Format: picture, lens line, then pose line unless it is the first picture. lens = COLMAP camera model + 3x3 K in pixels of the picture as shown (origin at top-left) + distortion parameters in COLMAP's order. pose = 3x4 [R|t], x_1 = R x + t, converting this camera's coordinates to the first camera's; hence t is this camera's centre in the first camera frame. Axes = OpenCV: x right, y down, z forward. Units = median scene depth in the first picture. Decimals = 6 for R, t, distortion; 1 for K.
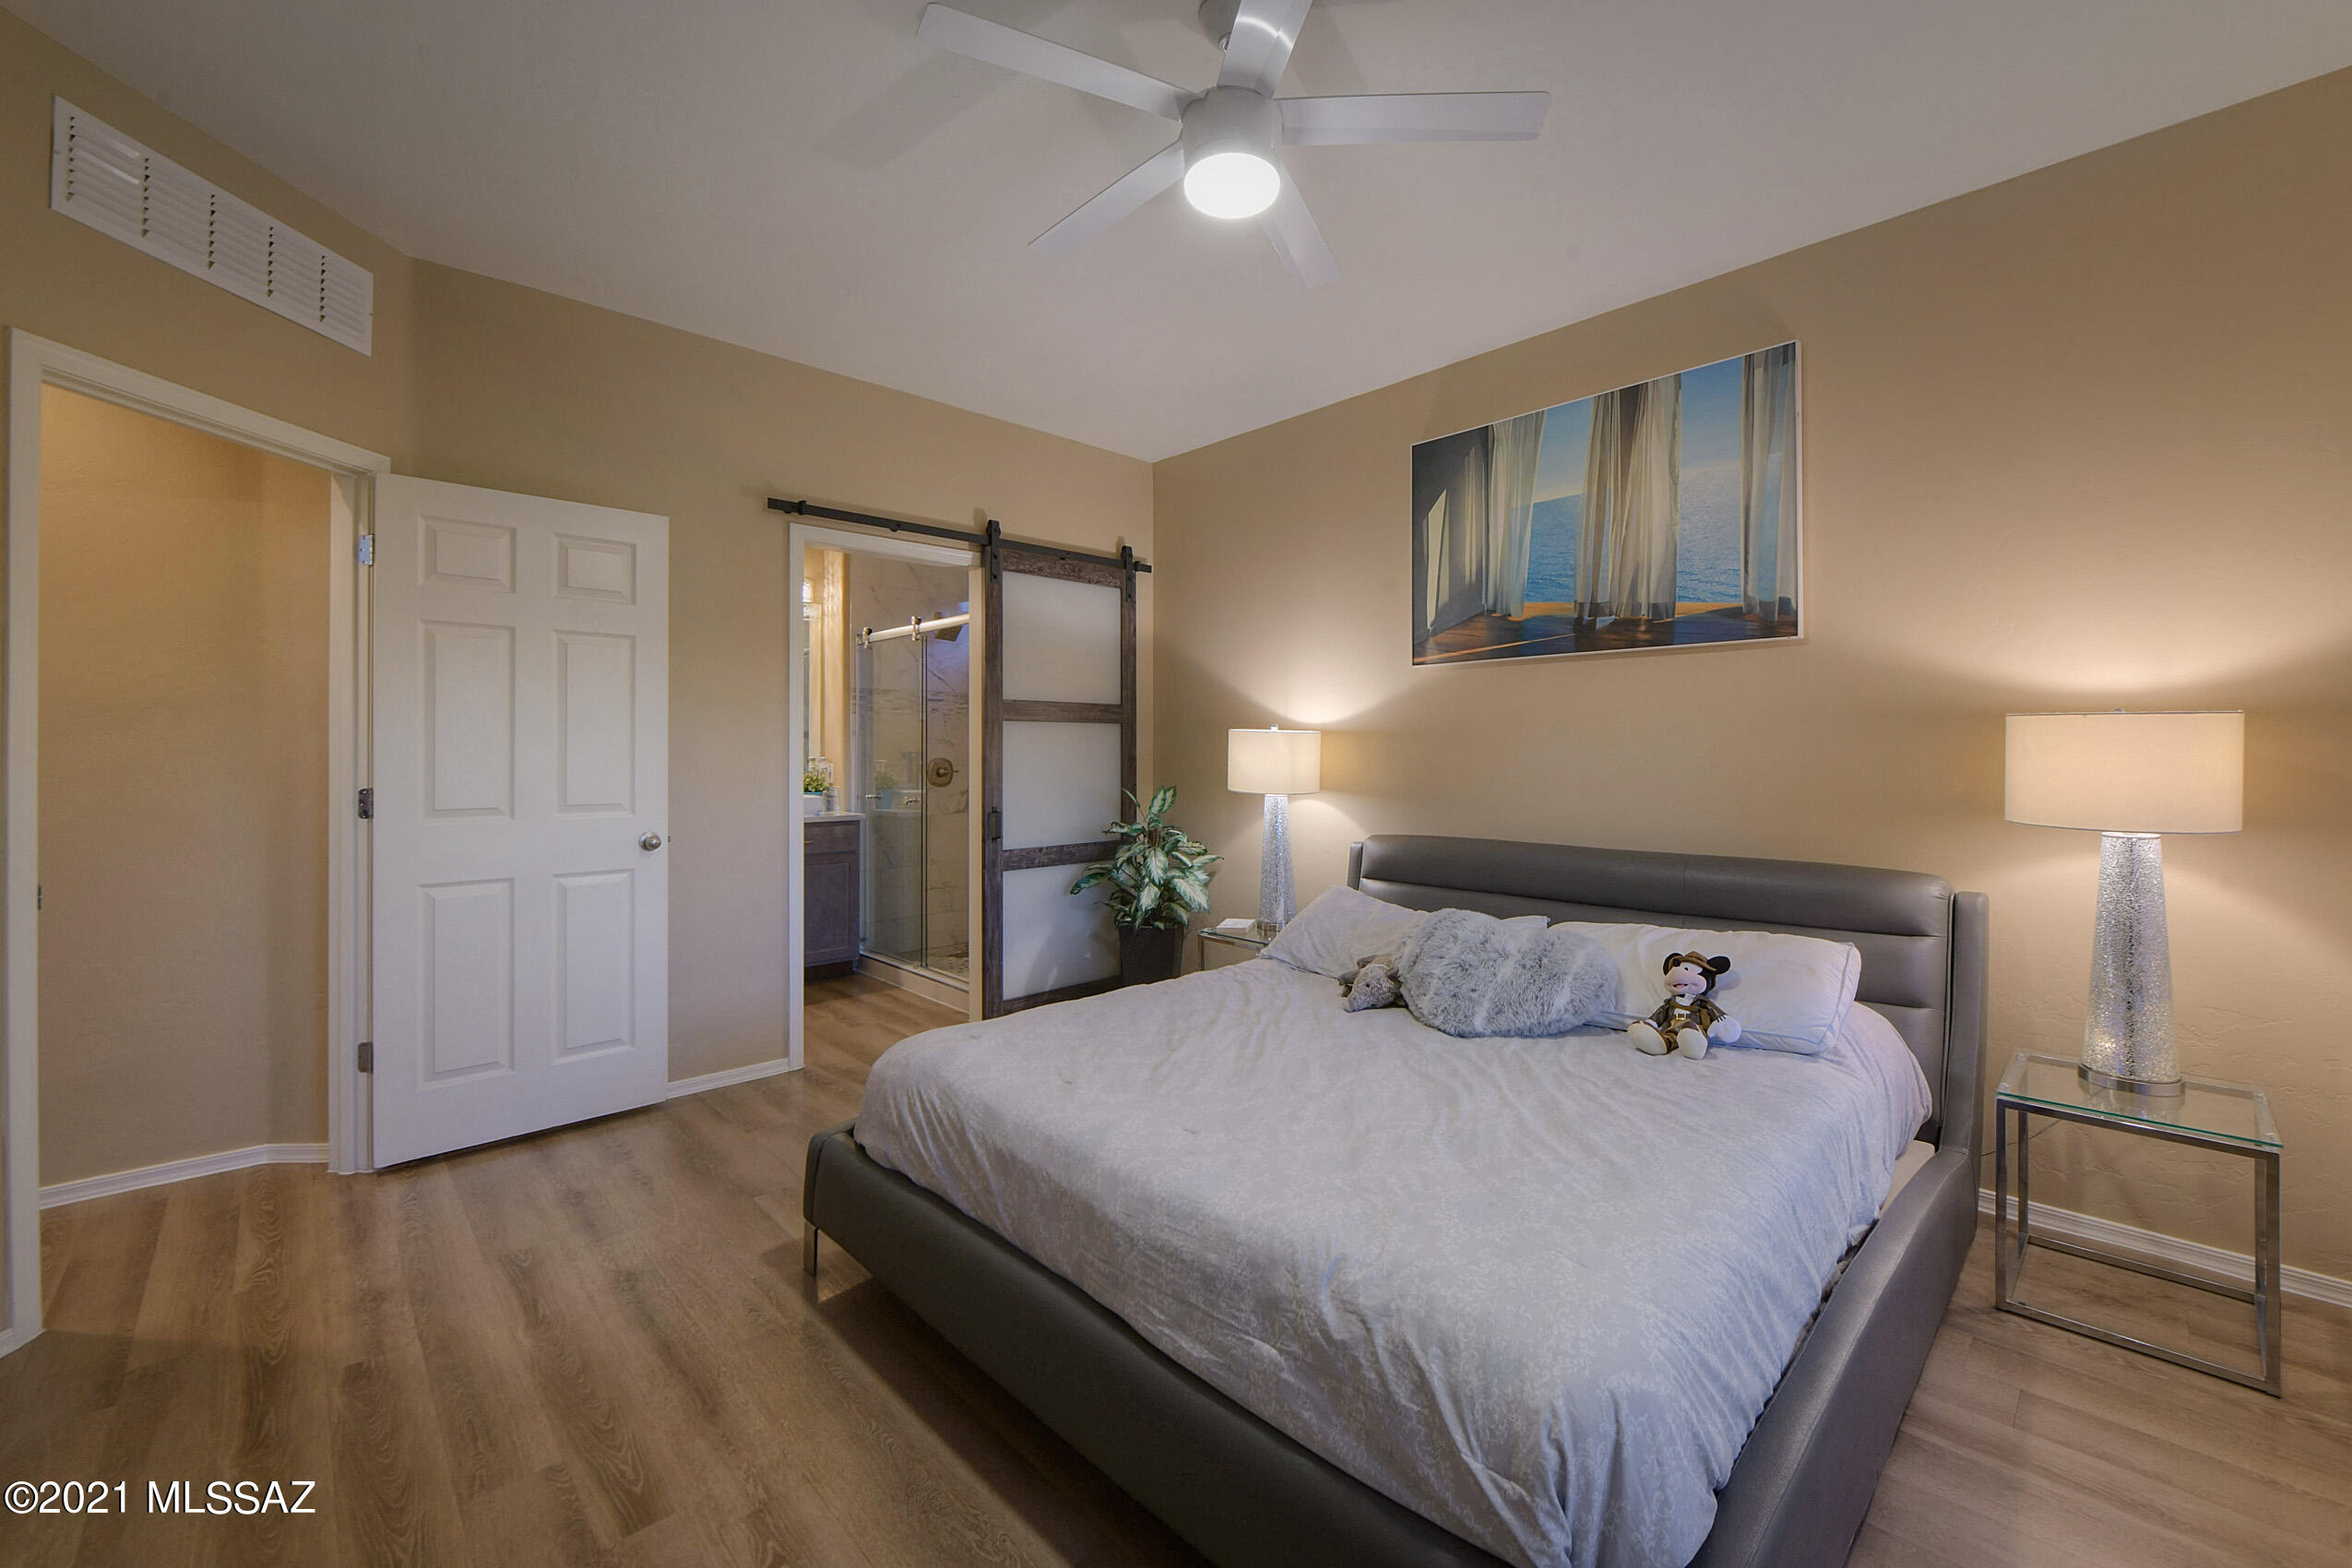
lens RADIAL K [[963.7, 0, 1180.8], [0, 963.7, 761.8], [0, 0, 1]] dist [-0.009278, 0.001659]
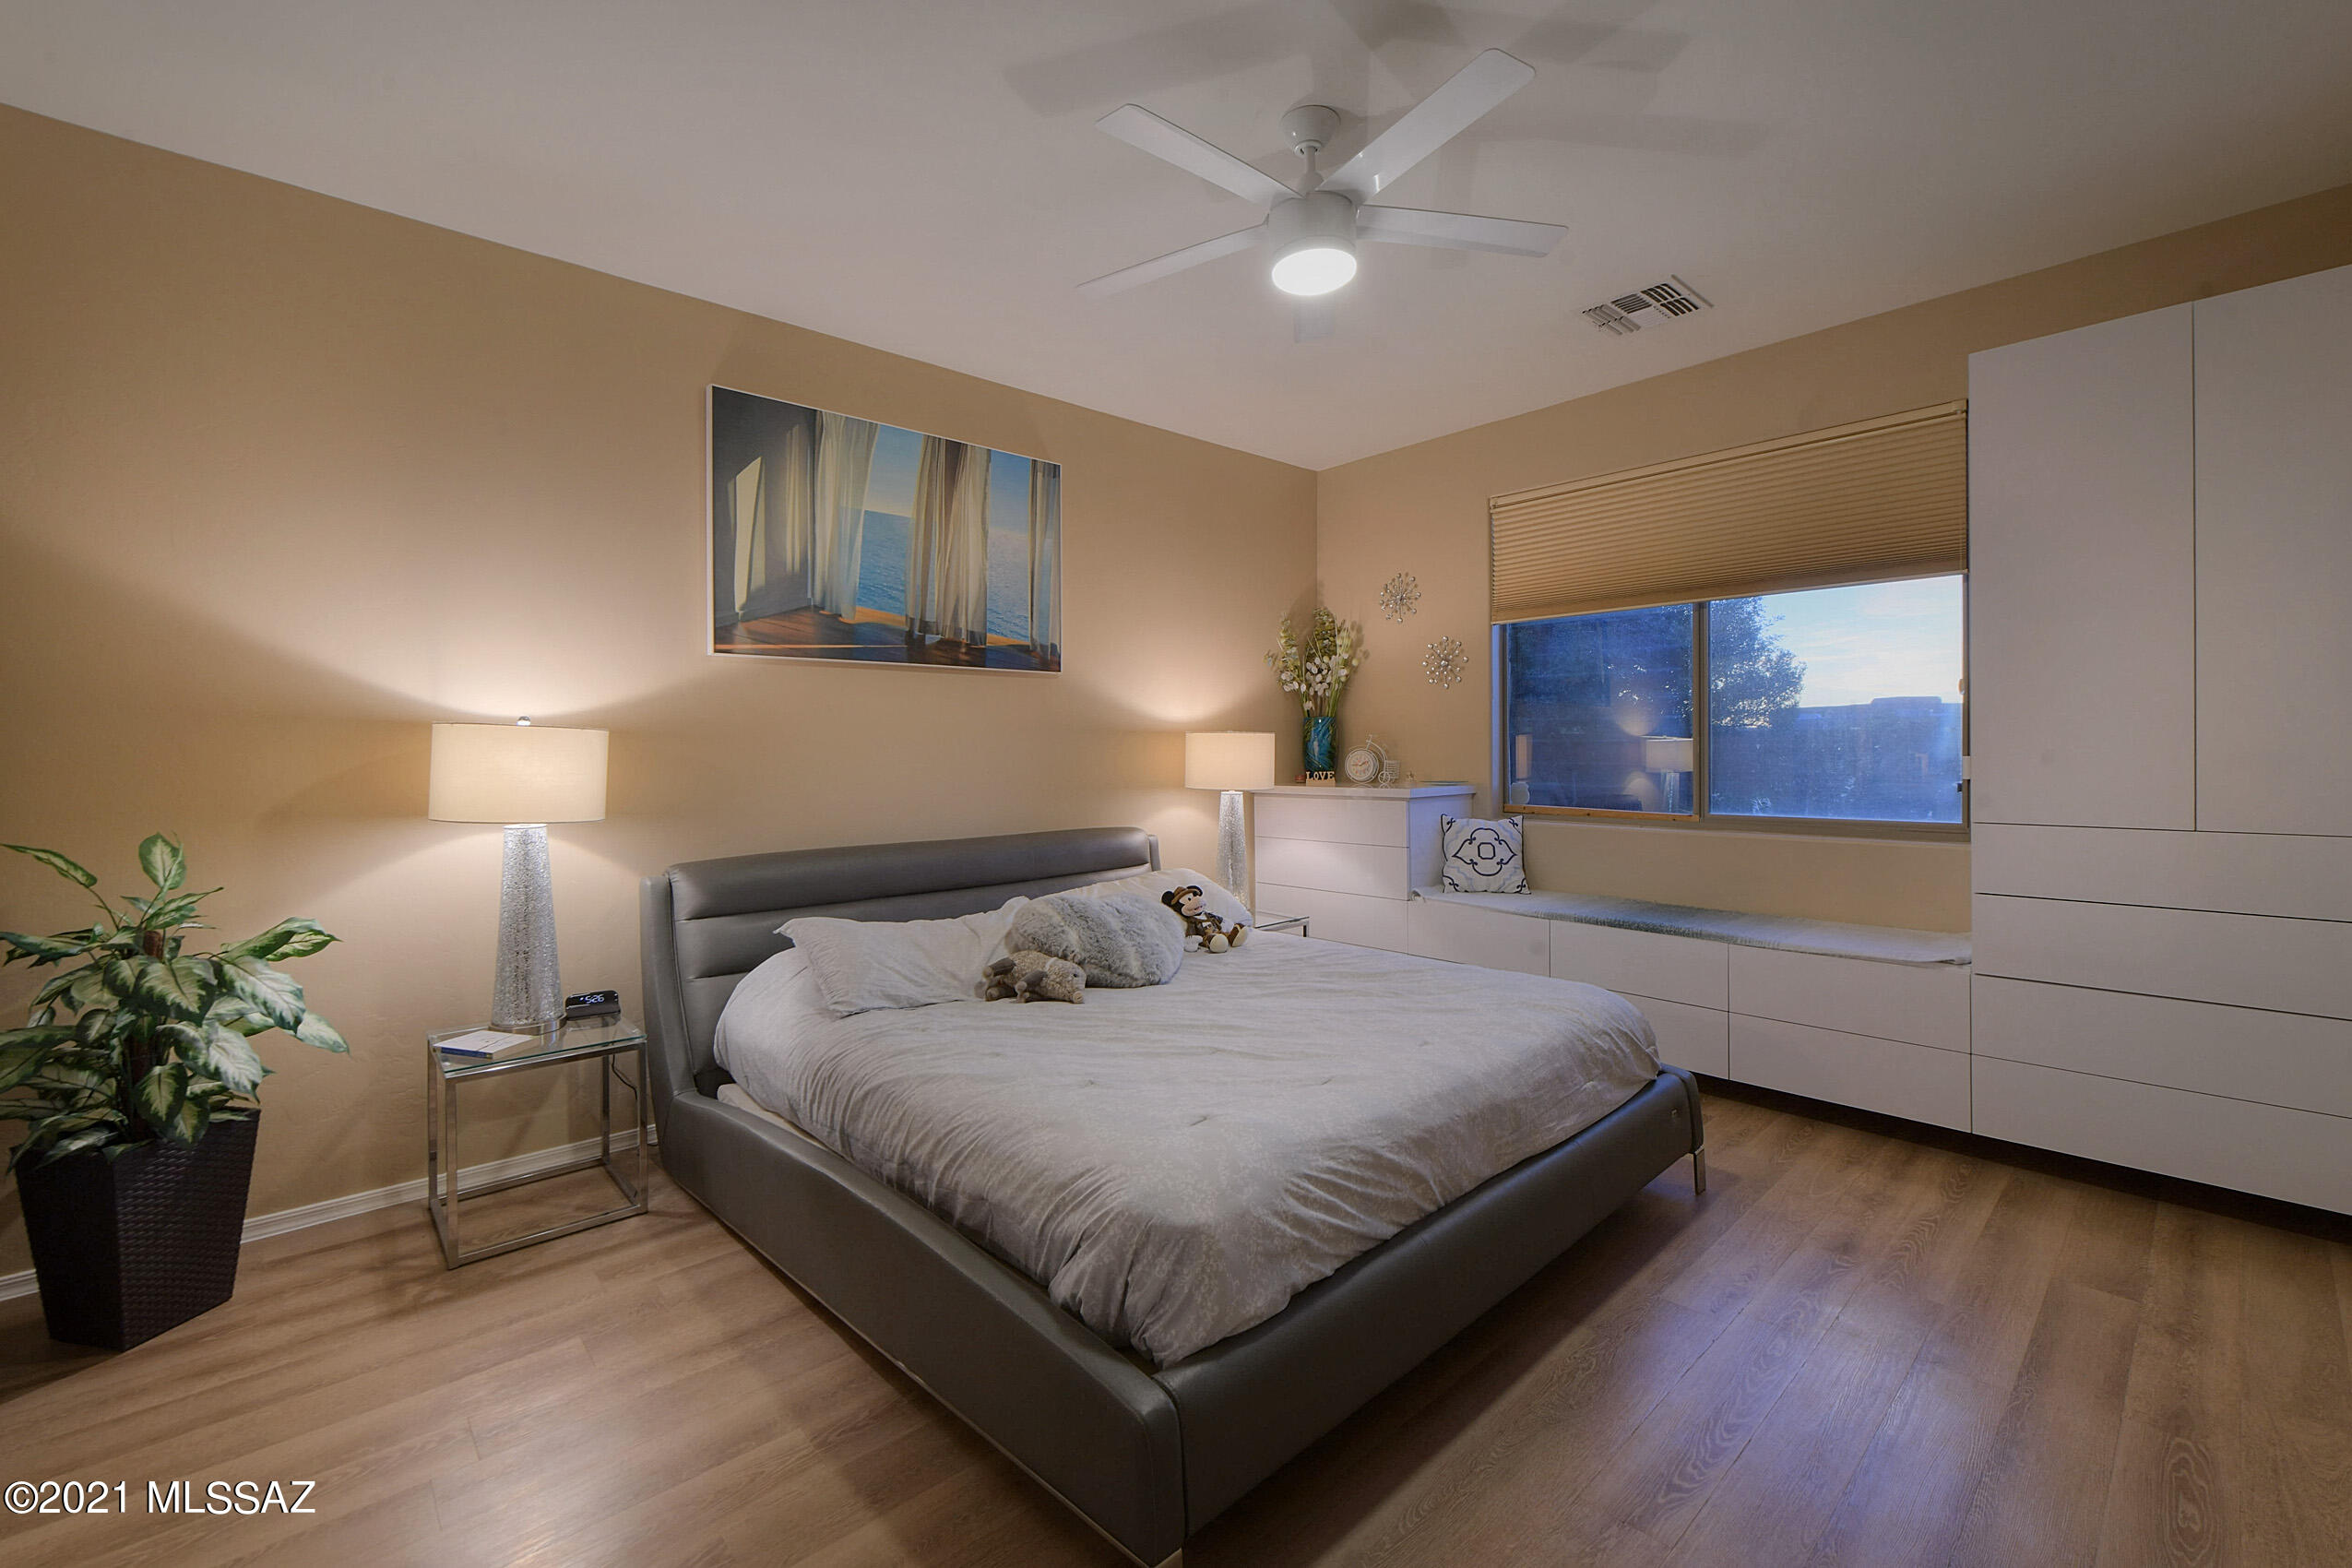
lens RADIAL K [[963.7, 0, 1182.9], [0, 963.7, 771.0], [0, 0, 1]] dist [-0.009278, 0.001659]
pose [[0.019754, -0.019694, 0.999611, -0.670862], [0.020652, 0.999601, 0.019286, -0.007007], [-0.999592, 0.020263, 0.020152, 0.676736]]
